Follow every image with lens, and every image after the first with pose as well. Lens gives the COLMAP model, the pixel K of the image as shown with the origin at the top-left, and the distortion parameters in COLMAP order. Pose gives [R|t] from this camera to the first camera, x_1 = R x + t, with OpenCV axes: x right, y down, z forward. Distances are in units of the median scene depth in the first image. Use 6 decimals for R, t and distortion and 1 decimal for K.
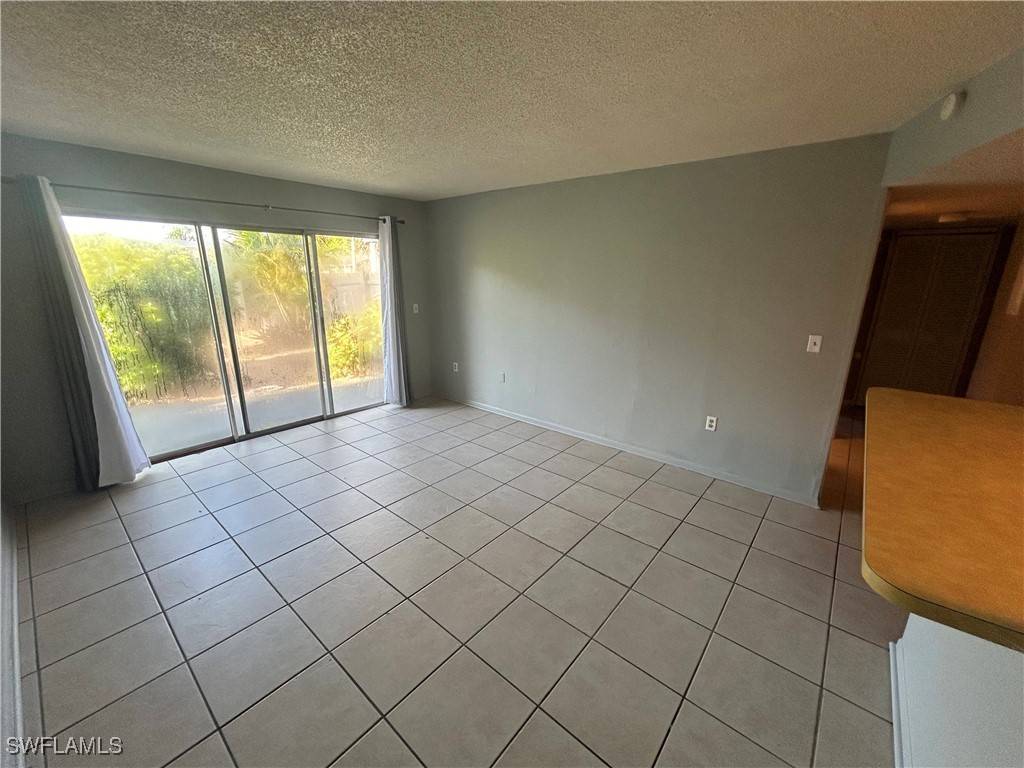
lens RADIAL K [[412.1, 0, 508.5], [0, 412.1, 383.6], [0, 0, 1]] dist [-0.006824, 0.001991]
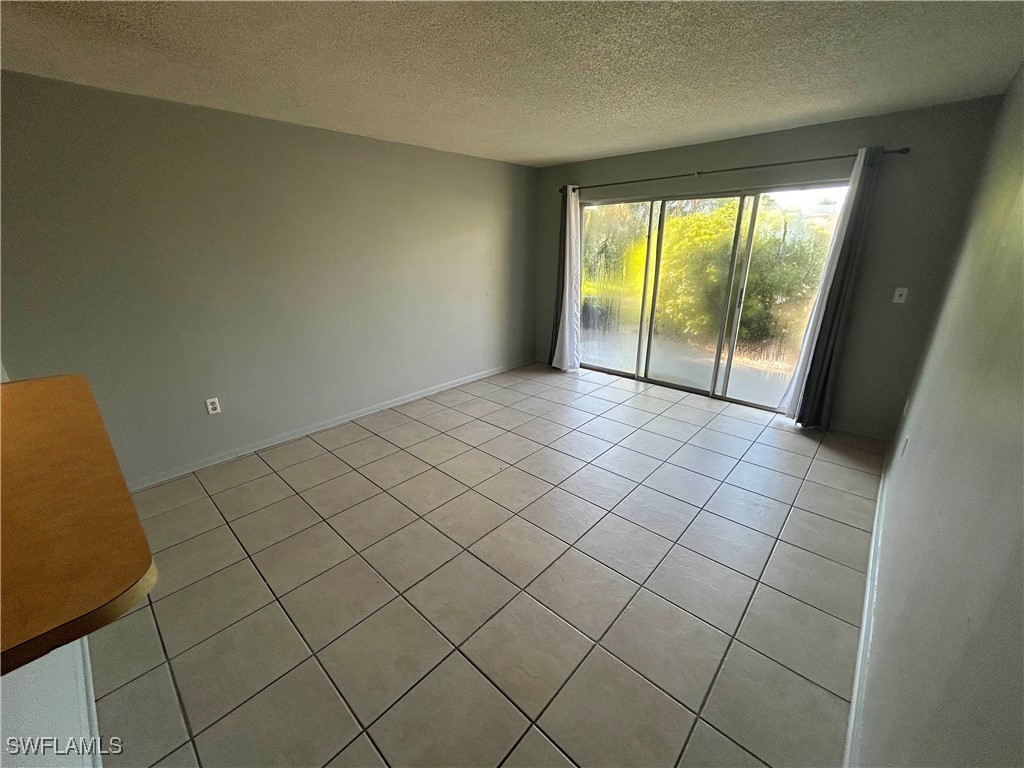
lens RADIAL K [[412.1, 0, 509.3], [0, 412.1, 385.4], [0, 0, 1]] dist [-0.006824, 0.001991]
pose [[-0.042105, 0.319823, -0.946541, 0.514081], [-0.247975, 0.914393, 0.319991, -0.139151], [0.967851, 0.248192, 0.040808, 0.558780]]
